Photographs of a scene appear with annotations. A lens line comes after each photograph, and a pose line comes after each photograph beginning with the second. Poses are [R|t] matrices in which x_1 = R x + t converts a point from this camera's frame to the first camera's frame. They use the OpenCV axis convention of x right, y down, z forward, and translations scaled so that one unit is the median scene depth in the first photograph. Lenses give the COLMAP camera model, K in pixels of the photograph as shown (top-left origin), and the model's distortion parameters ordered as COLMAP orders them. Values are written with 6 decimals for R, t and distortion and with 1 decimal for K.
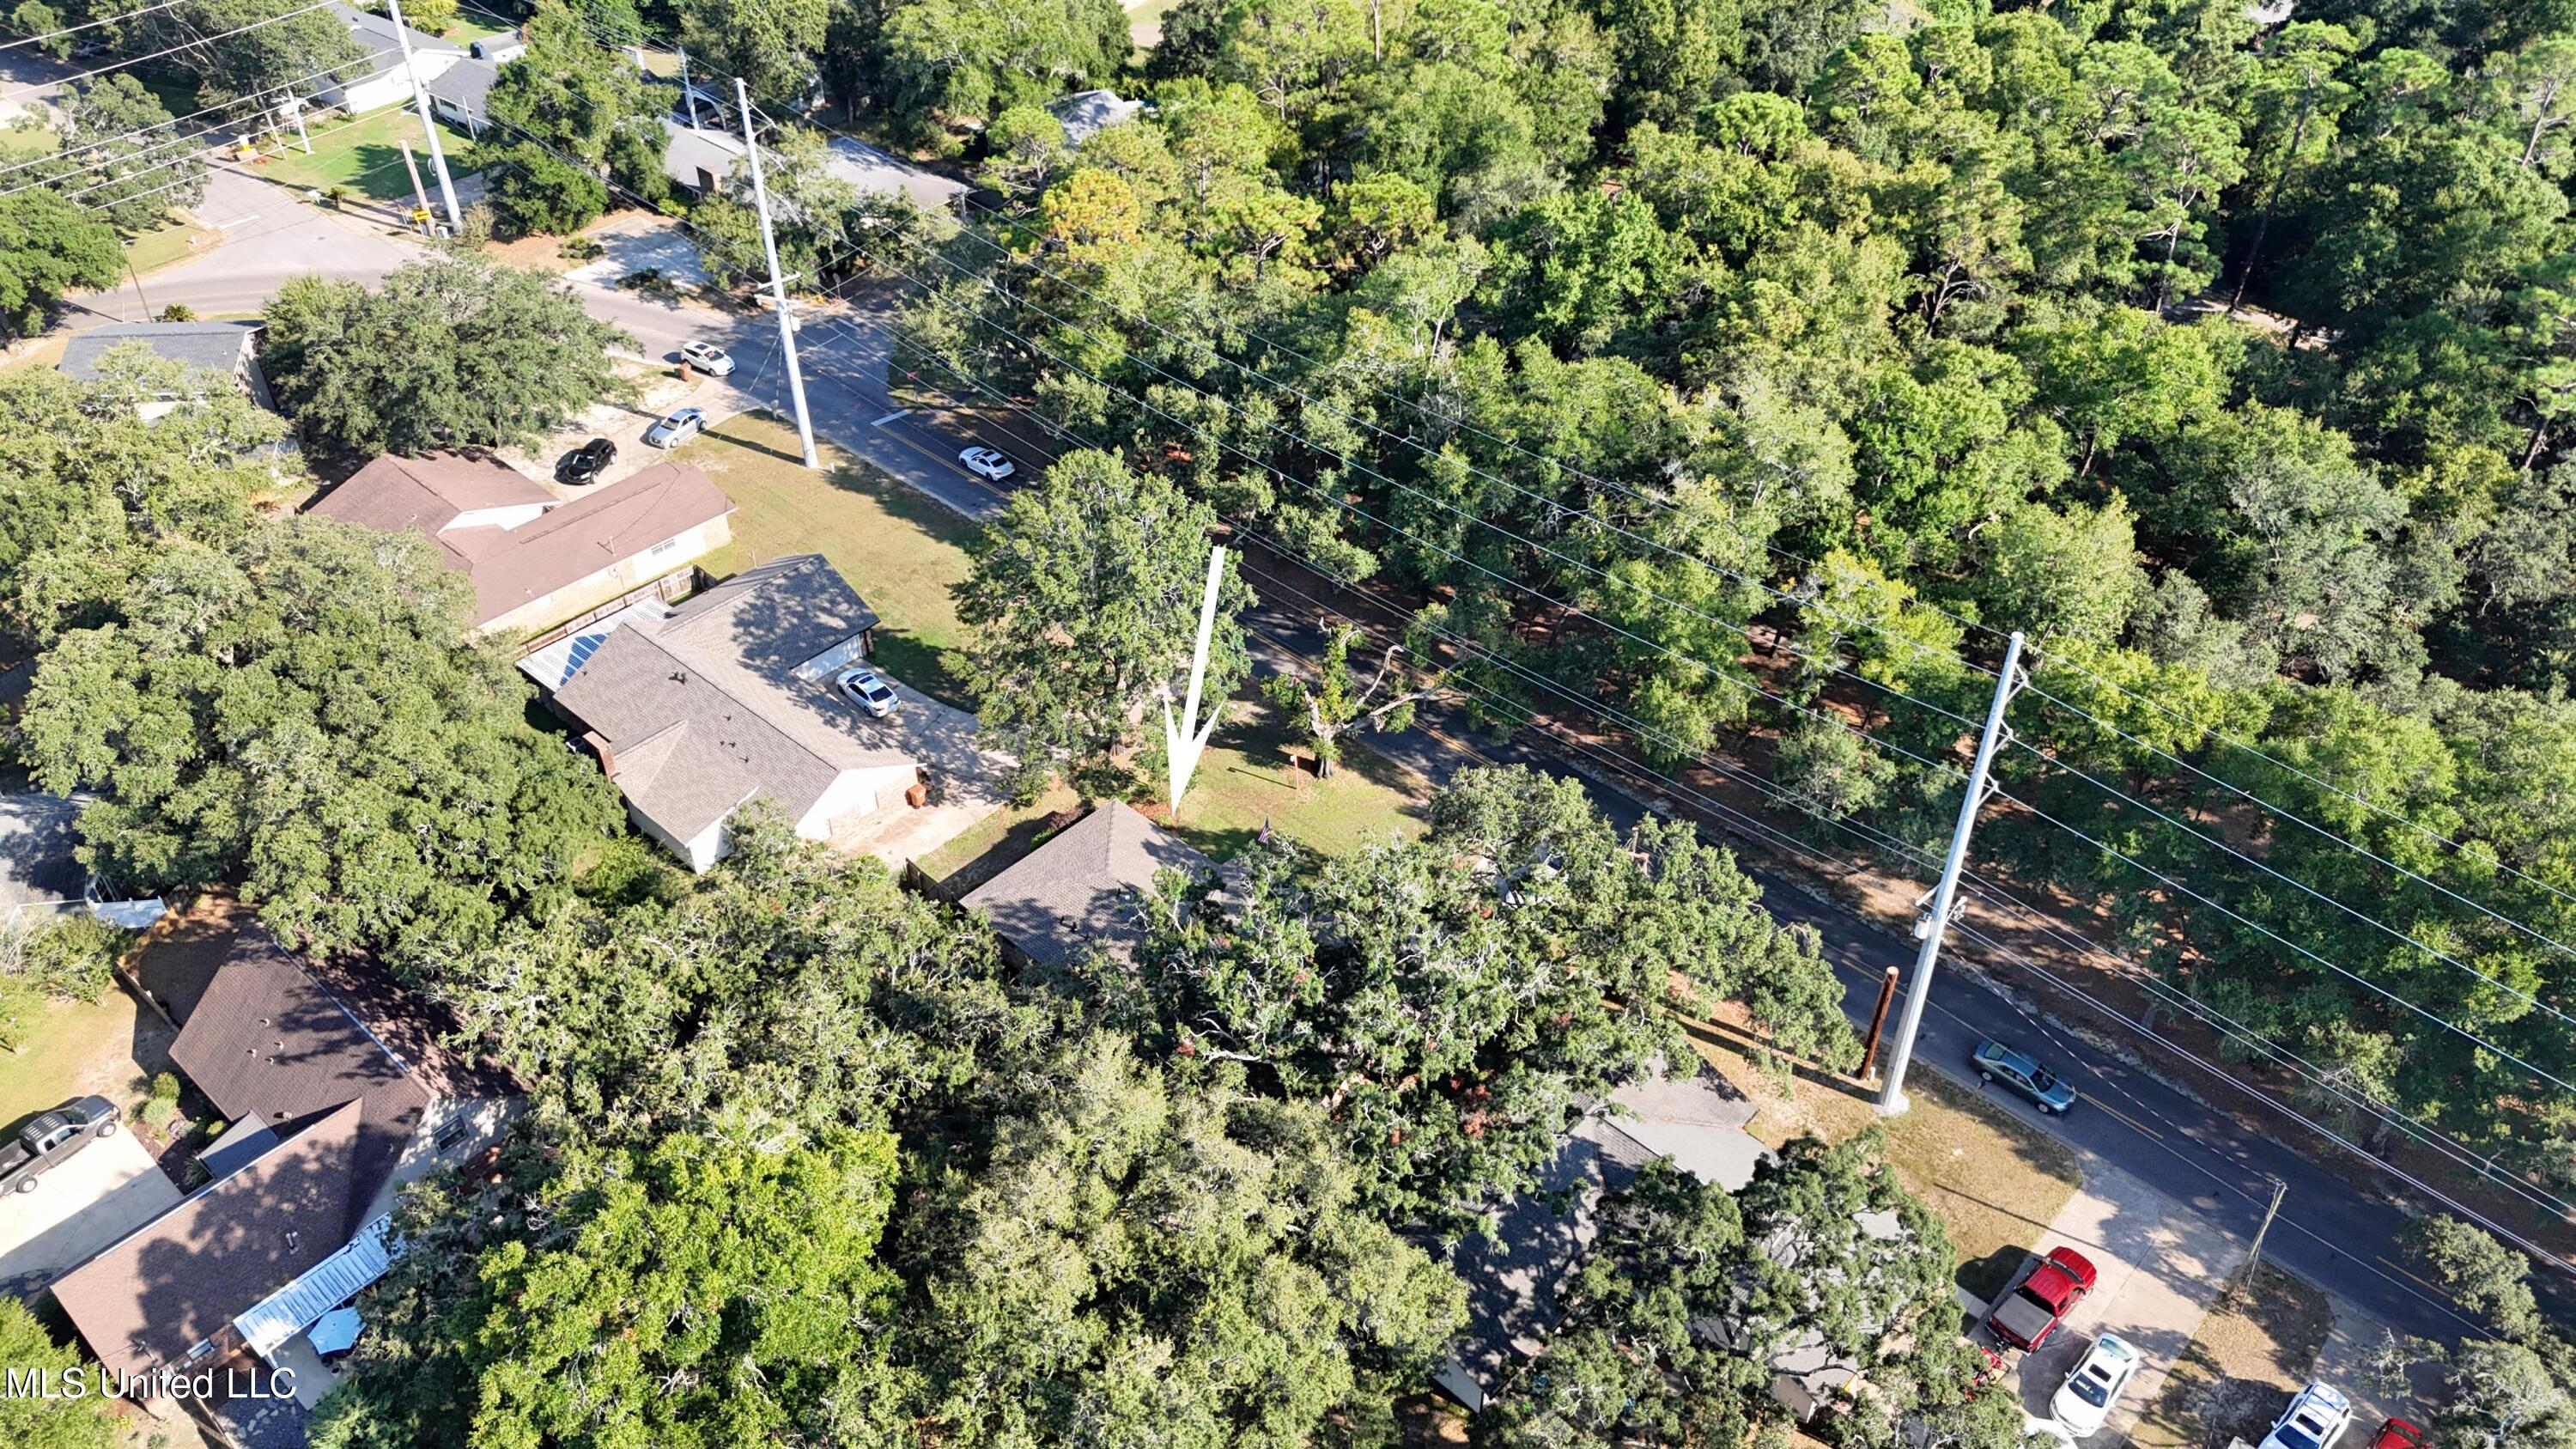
lens RADIAL K [[1874.6, 0, 1288.0], [0, 1874.6, 724.5], [0, 0, 1]] dist [0.048584, -0.061302]
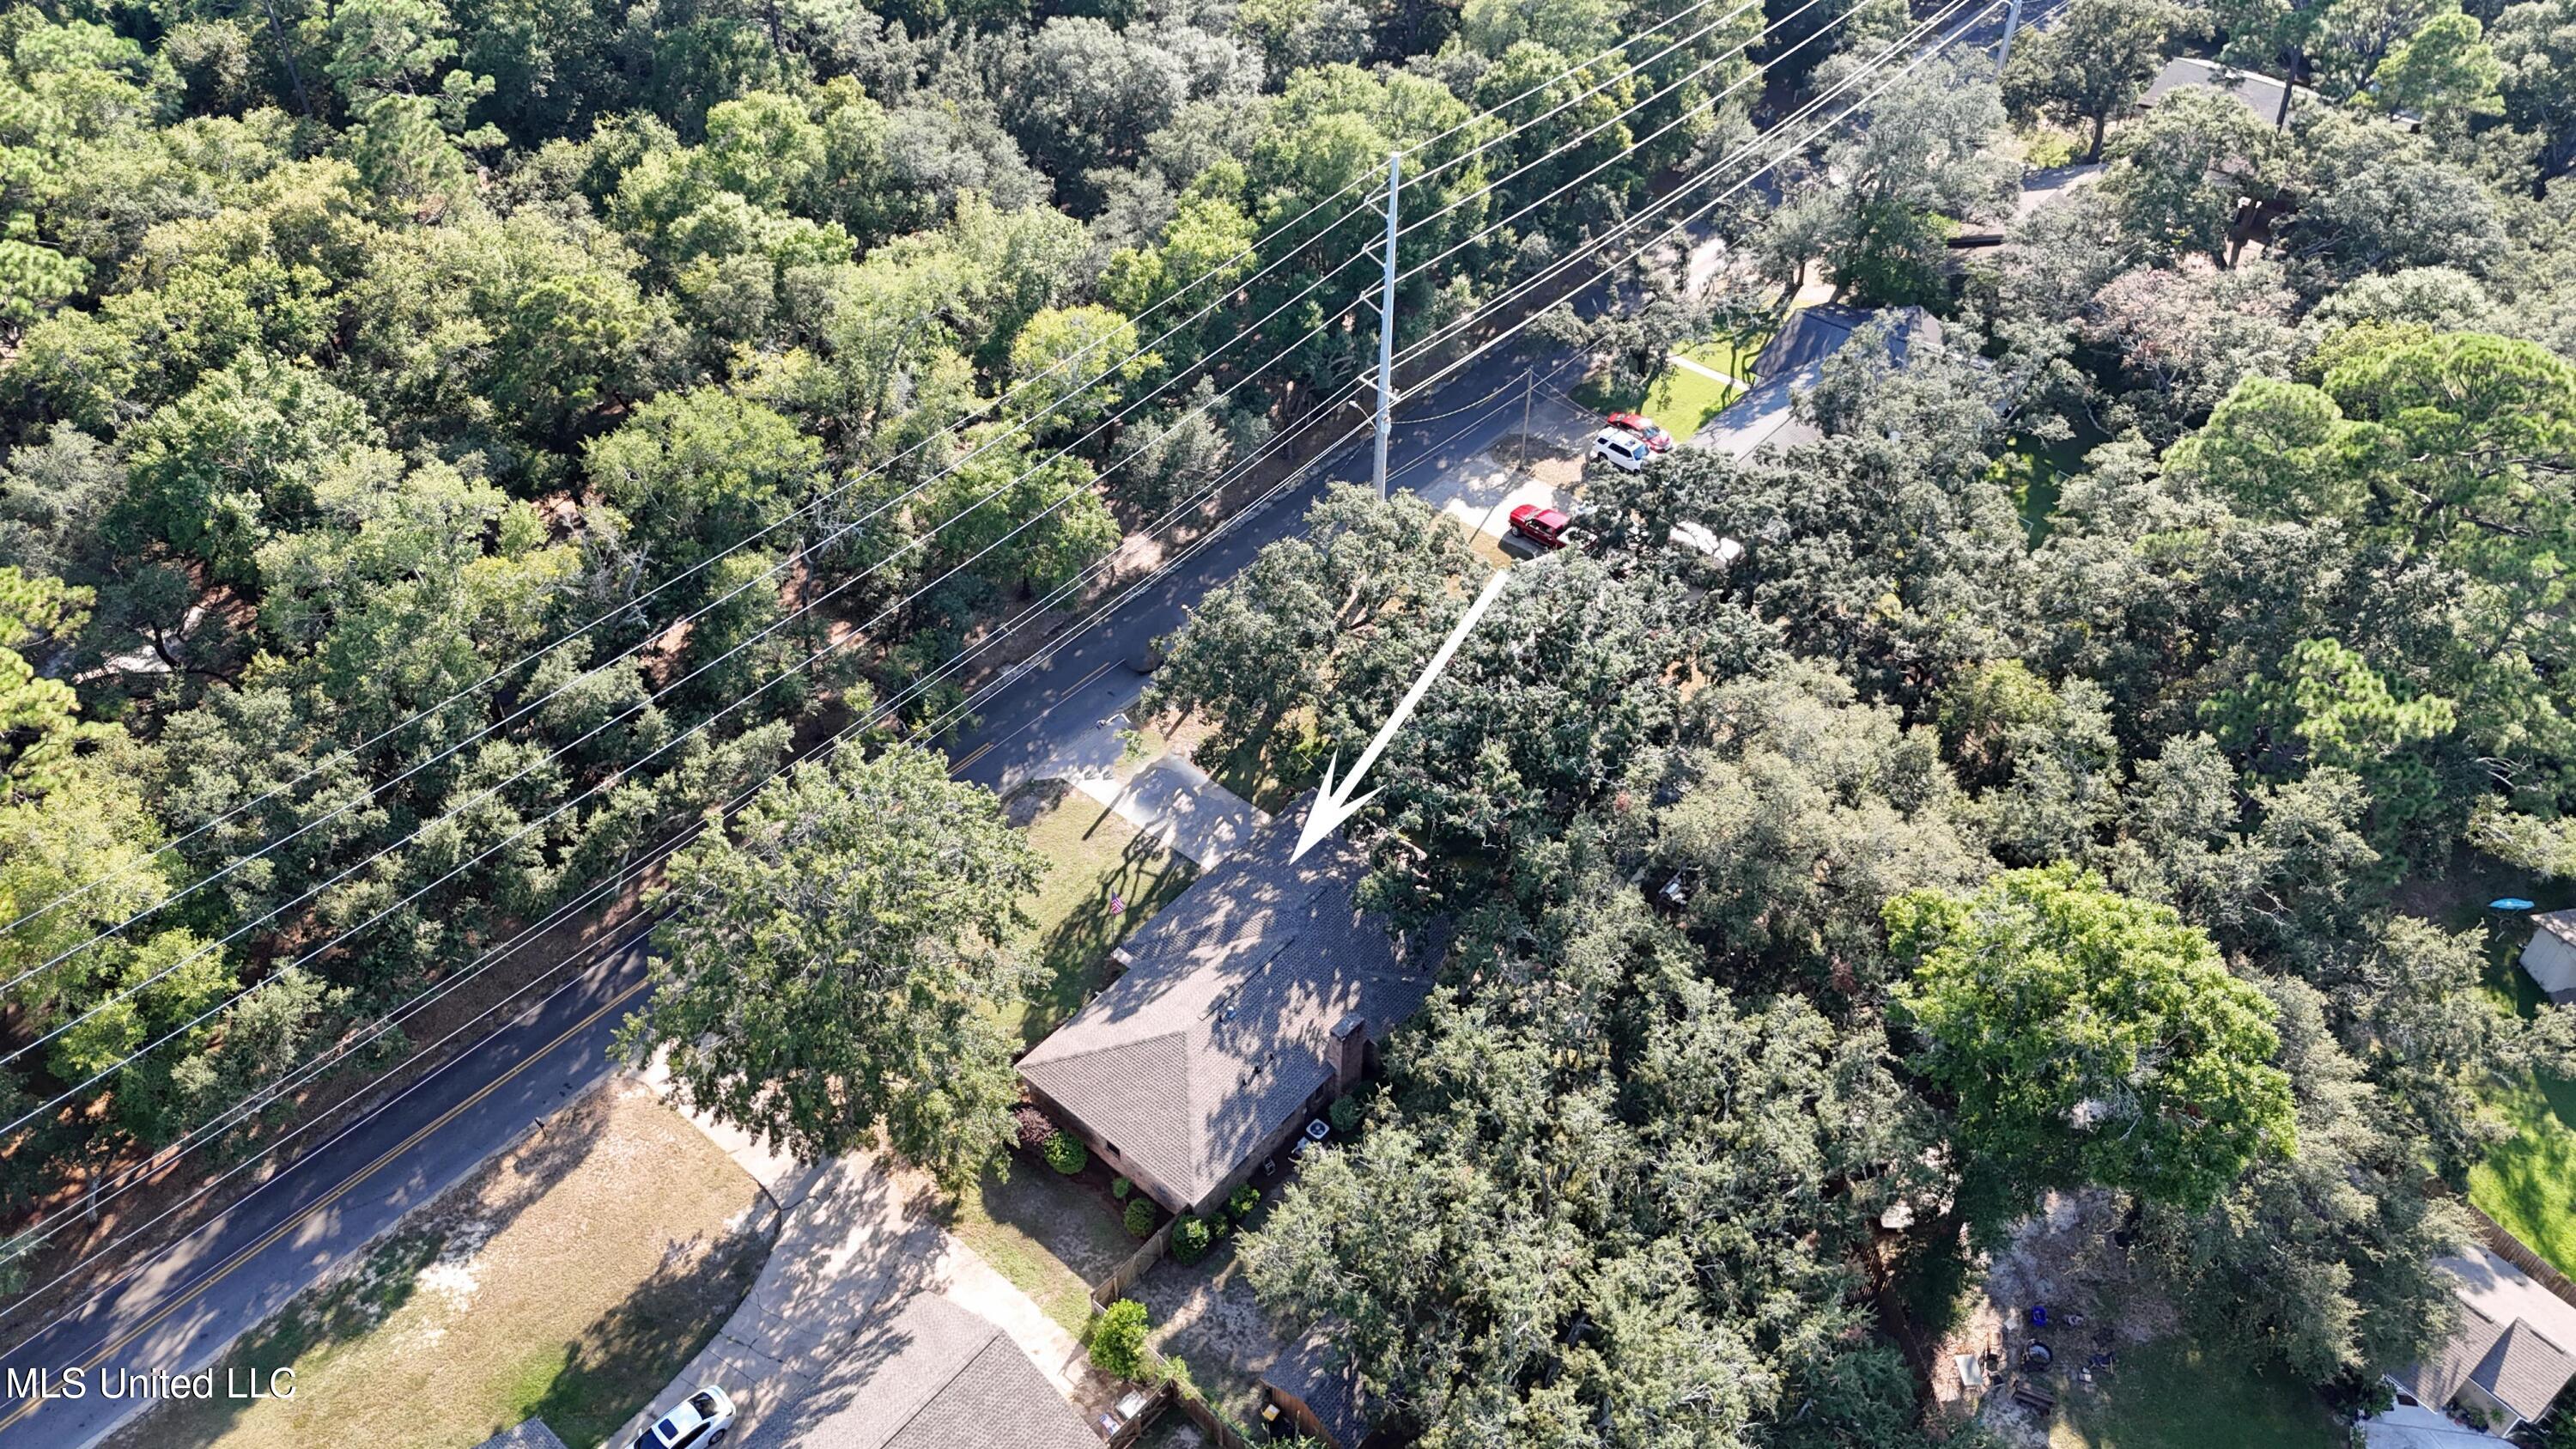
lens RADIAL K [[1874.6, 0, 1288.0], [0, 1874.6, 724.5], [0, 0, 1]] dist [0.048584, -0.061302]
pose [[-0.033530, -0.670387, 0.741253, -0.577414], [0.628841, 0.562311, 0.536997, -0.390913], [-0.776811, 0.484136, 0.402713, 0.489179]]
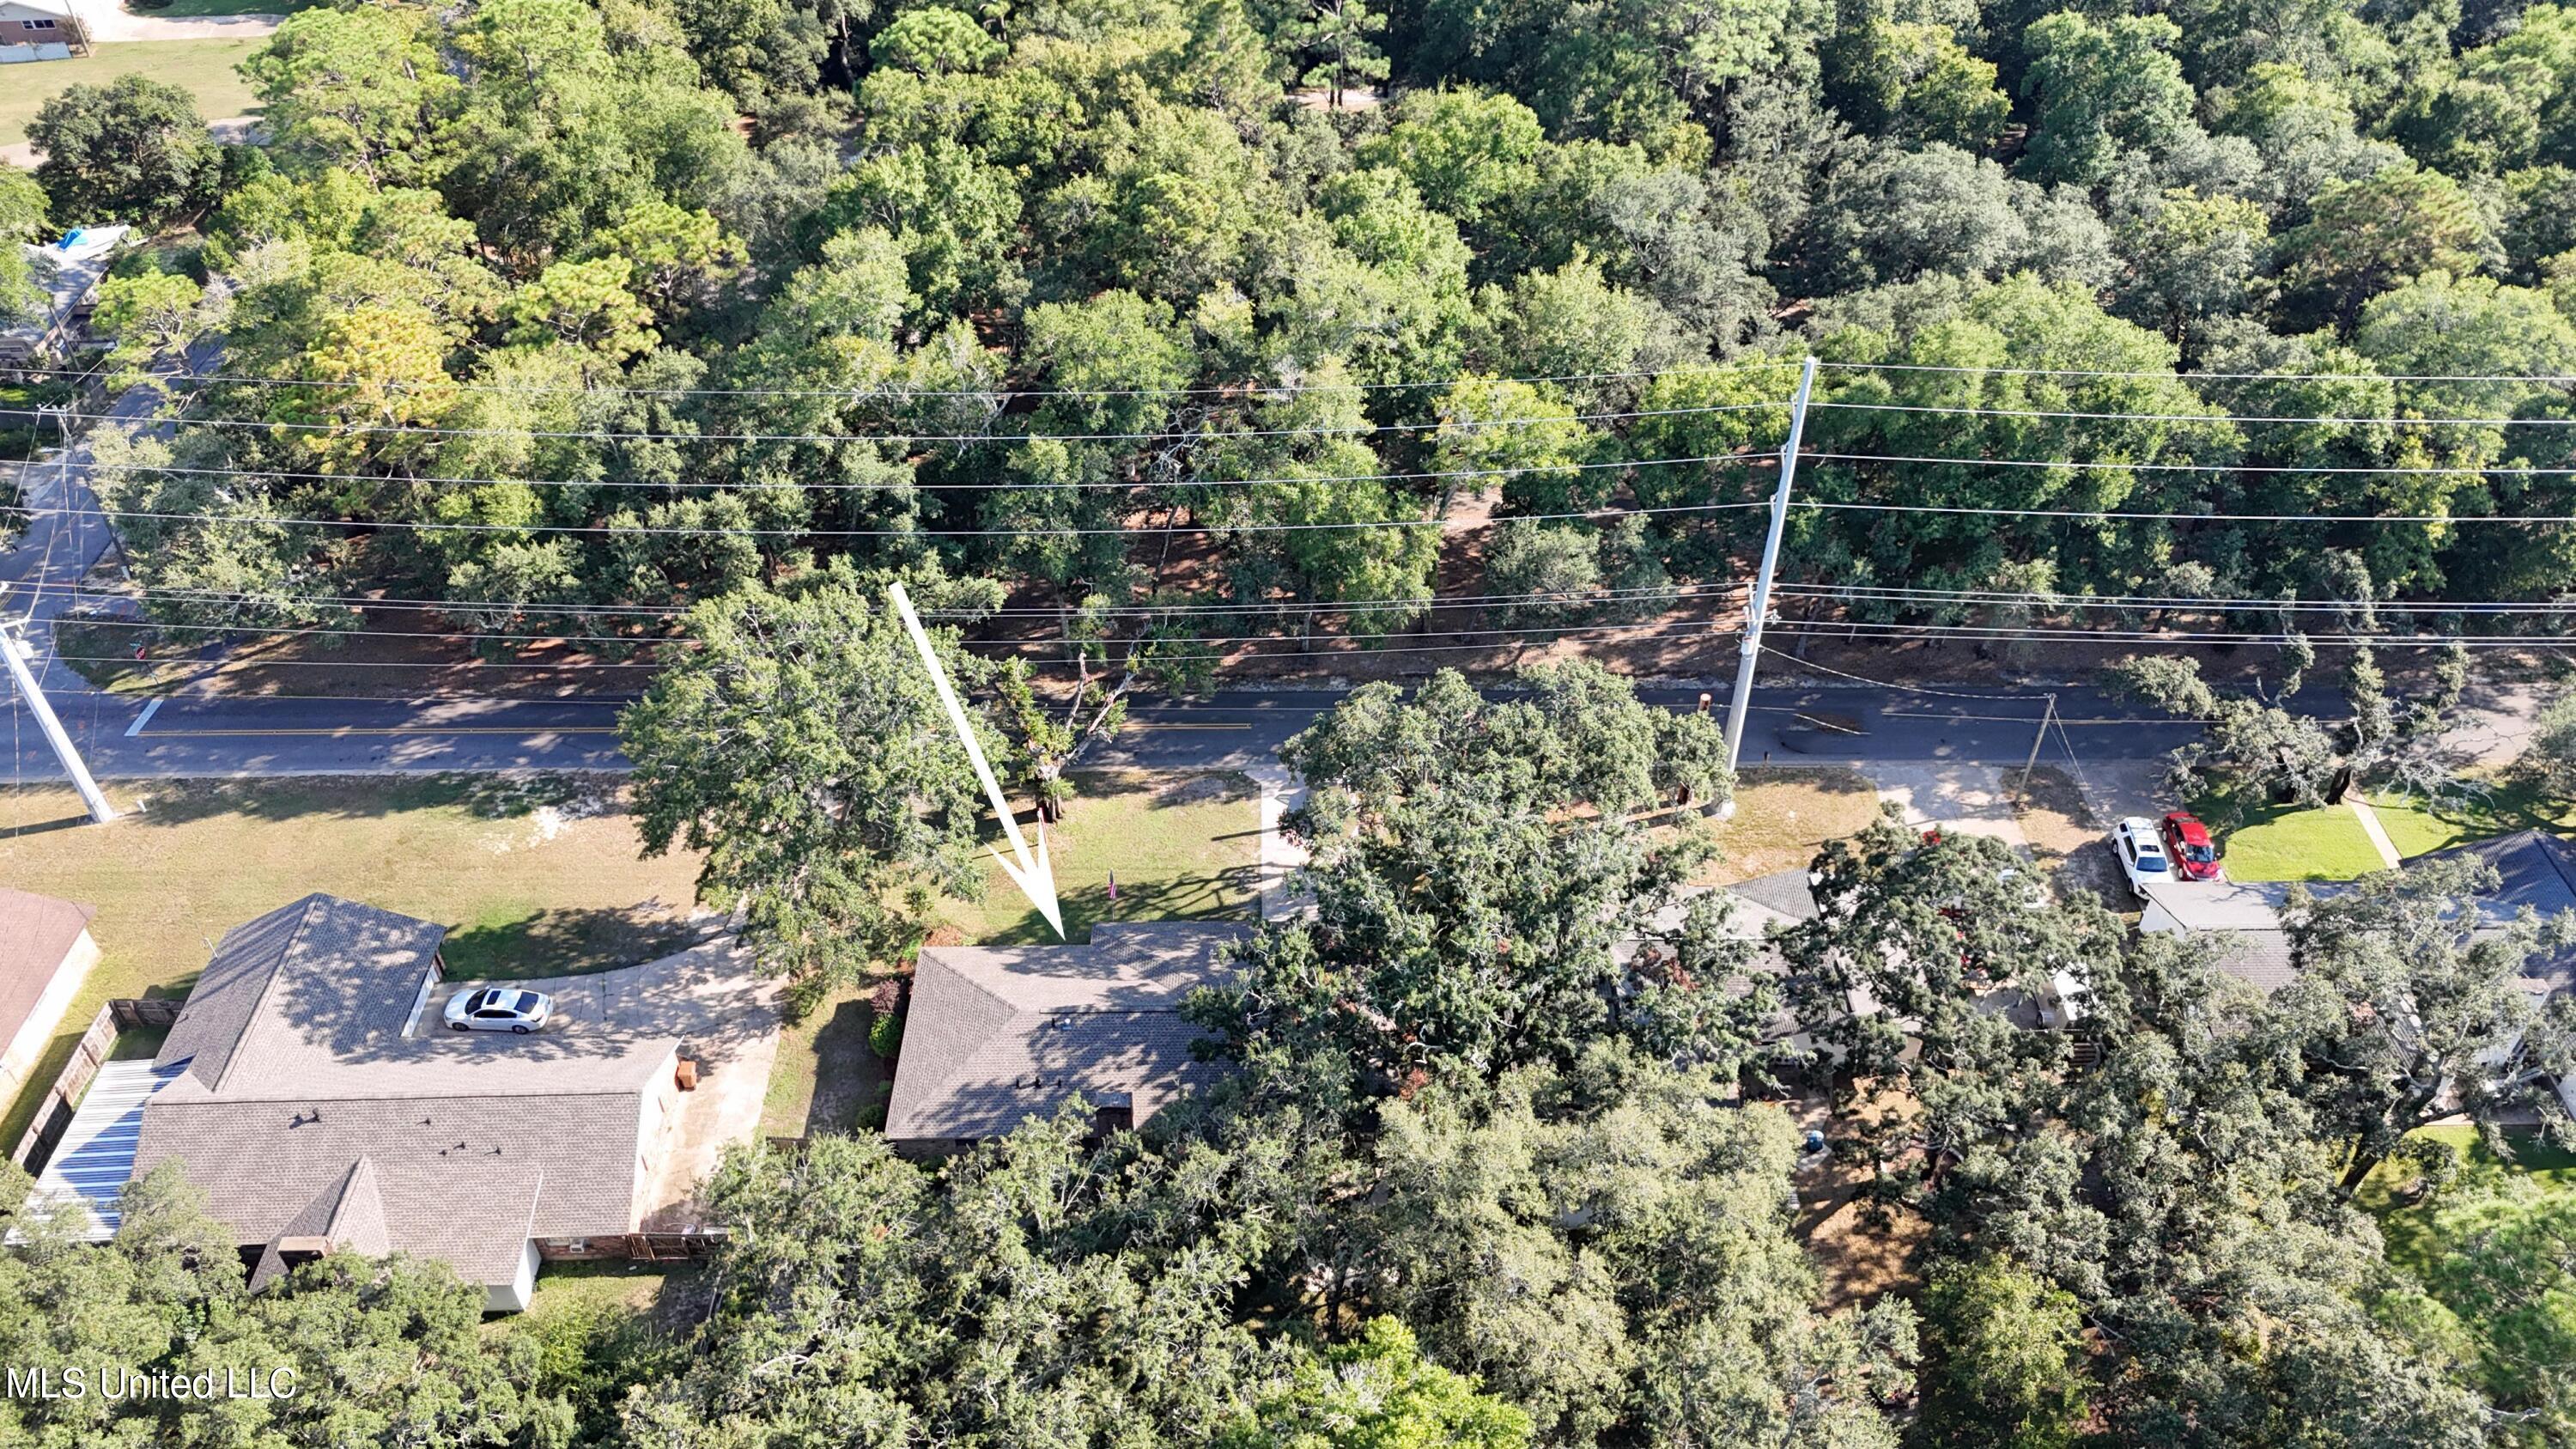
lens RADIAL K [[1874.6, 0, 1288.0], [0, 1874.6, 724.5], [0, 0, 1]] dist [0.048584, -0.061302]
pose [[0.728272, -0.452264, 0.514857, -0.356010], [0.430799, 0.886427, 0.169290, -0.121463], [-0.532947, 0.098511, 0.840395, 0.160918]]
